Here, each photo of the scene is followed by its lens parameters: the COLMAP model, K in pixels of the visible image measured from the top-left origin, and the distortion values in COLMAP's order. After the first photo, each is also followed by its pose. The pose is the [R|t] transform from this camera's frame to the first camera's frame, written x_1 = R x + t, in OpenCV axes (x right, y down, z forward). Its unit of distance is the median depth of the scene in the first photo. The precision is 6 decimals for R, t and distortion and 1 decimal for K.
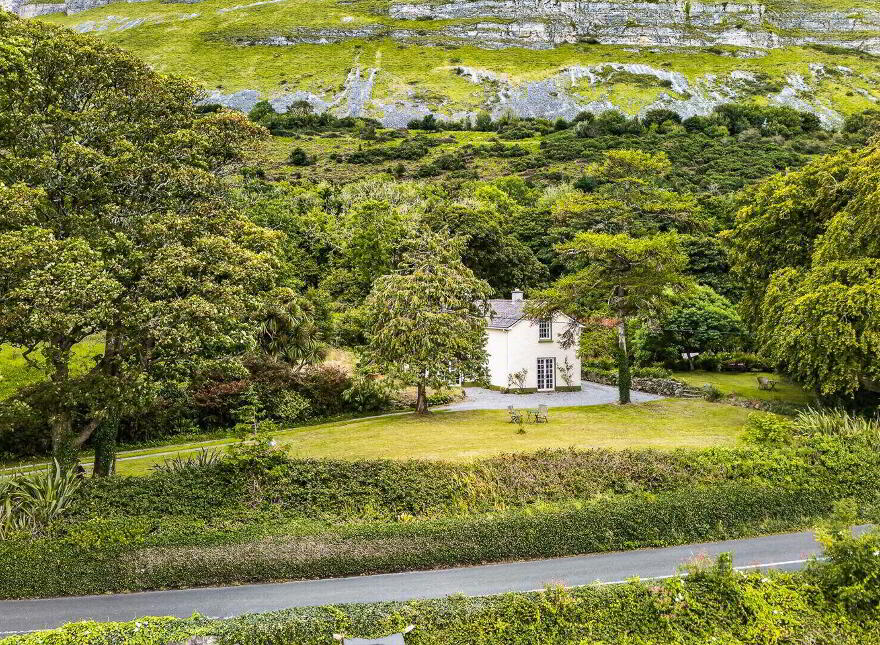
lens RADIAL K [[810.6, 0, 437.7], [0, 810.6, 303.1], [0, 0, 1]] dist [0.103094, -0.147947]
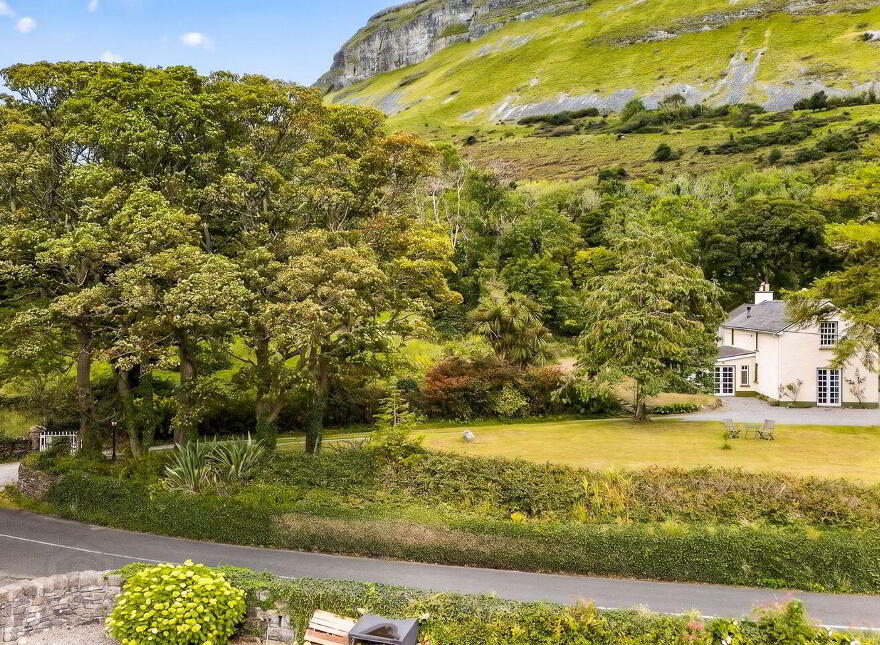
lens RADIAL K [[810.6, 0, 437.7], [0, 810.6, 303.1], [0, 0, 1]] dist [0.103094, -0.147947]
pose [[0.884348, 0.002317, -0.466823, 0.049207], [-0.001677, 0.999997, 0.001786, -0.000770], [0.466826, -0.000797, 0.884349, 0.007899]]
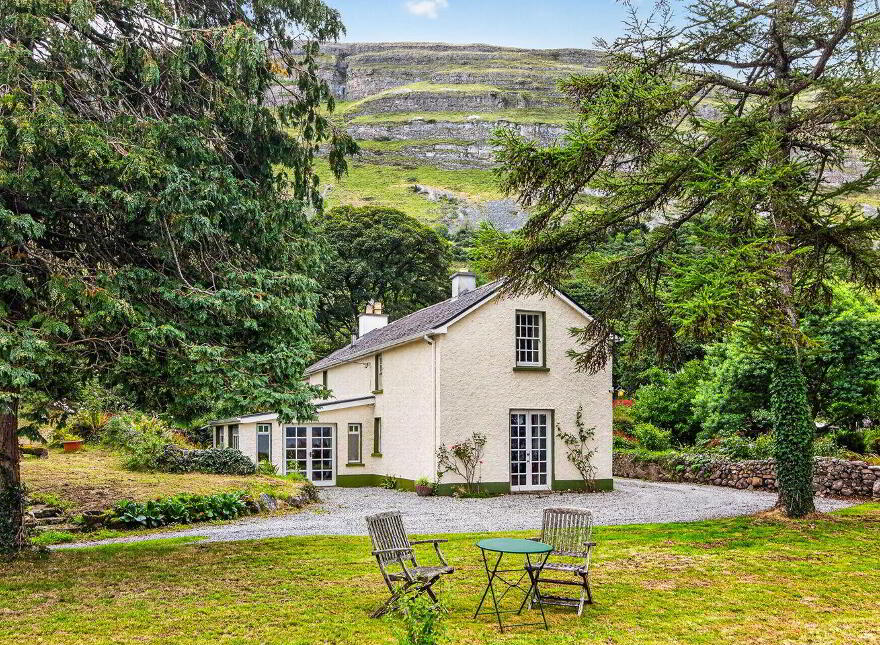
lens RADIAL K [[742.9, 0, 441.6], [0, 742.9, 438.3], [0, 0, 1]] dist [0.006126, 0.009431]
pose [[0.998710, 0.004851, 0.050548, 0.019755], [-0.004546, 0.999971, -0.006149, 0.023846], [-0.050577, 0.005911, 0.998703, 0.178705]]
